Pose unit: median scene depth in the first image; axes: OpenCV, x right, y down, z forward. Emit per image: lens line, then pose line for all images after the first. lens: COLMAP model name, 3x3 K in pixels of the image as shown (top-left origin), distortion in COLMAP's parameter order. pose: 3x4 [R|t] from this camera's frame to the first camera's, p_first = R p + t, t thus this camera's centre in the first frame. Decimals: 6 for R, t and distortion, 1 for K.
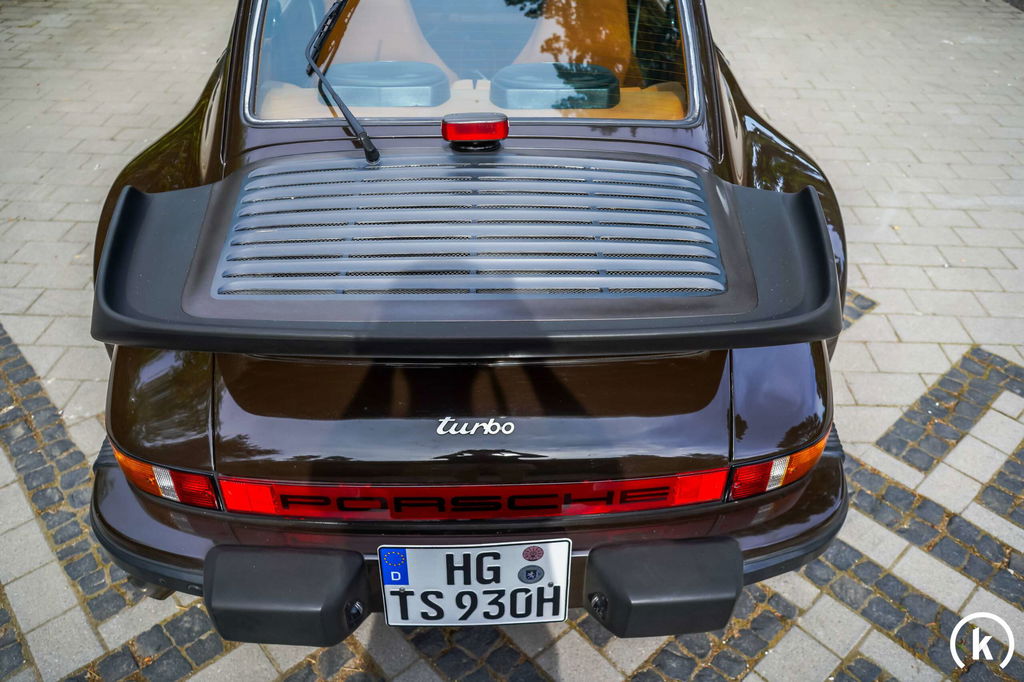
lens RADIAL K [[802.0, 0, 512.0], [0, 802.0, 341.0], [0, 0, 1]] dist [-0.006335, 0.001228]
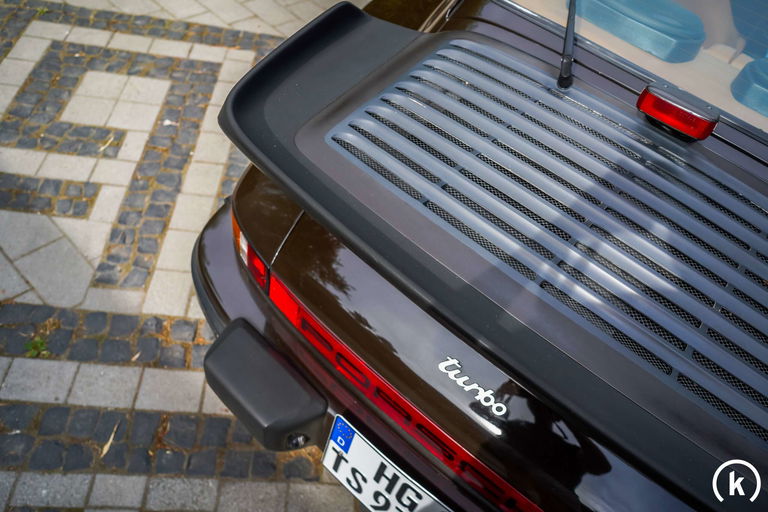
lens RADIAL K [[601.5, 0, 384.0], [0, 601.5, 256.0], [0, 0, 1]] dist [-0.006335, 0.001228]
pose [[0.740331, 0.575923, -0.346731, 0.035479], [-0.512878, 0.817337, 0.262520, -0.153324], [0.434587, -0.016521, 0.900478, 0.290766]]
